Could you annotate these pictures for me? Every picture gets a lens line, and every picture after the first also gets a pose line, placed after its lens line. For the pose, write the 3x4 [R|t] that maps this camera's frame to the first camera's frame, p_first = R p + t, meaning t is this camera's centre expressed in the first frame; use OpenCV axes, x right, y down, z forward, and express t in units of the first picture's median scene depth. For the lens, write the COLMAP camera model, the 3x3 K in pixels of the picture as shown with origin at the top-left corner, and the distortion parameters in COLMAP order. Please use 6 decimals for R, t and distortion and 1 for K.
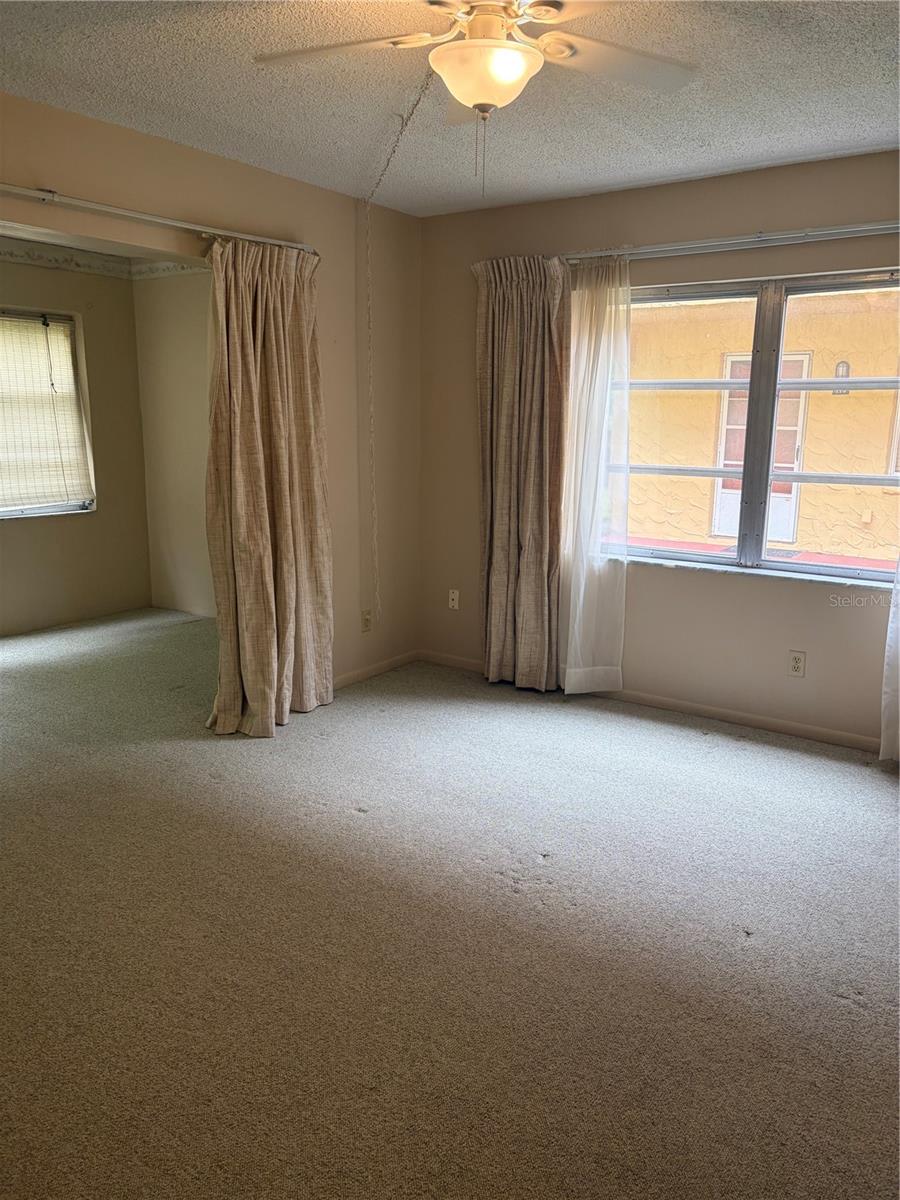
lens RADIAL K [[913.1, 0, 451.2], [0, 913.1, 602.1], [0, 0, 1]] dist [0.012513, -0.018936]
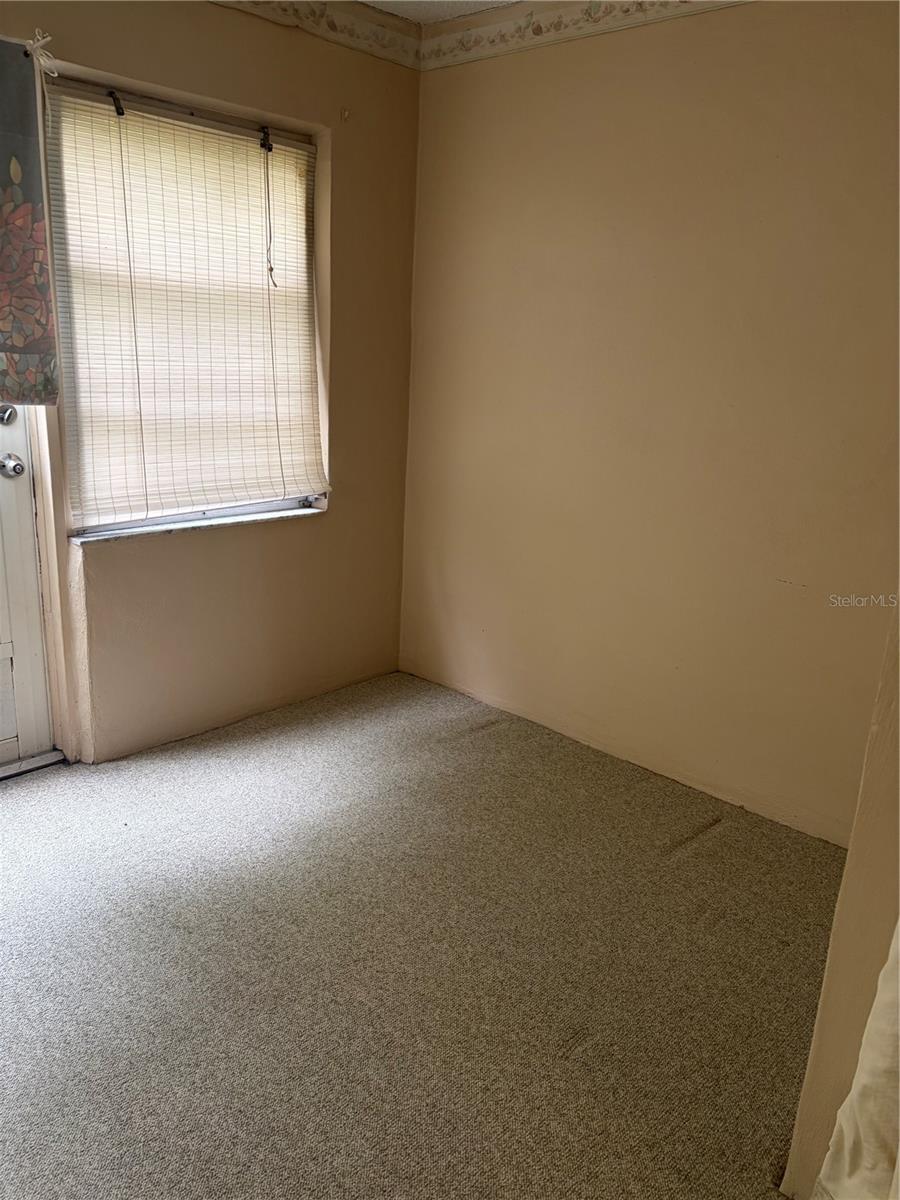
lens RADIAL K [[913.1, 0, 404.1], [0, 913.1, 602.3], [0, 0, 1]] dist [0.012513, -0.018936]
pose [[0.981882, 0.079822, -0.171858, -0.254961], [-0.067207, 0.994684, 0.078018, -0.095083], [0.177172, -0.065055, 0.982027, 0.488131]]
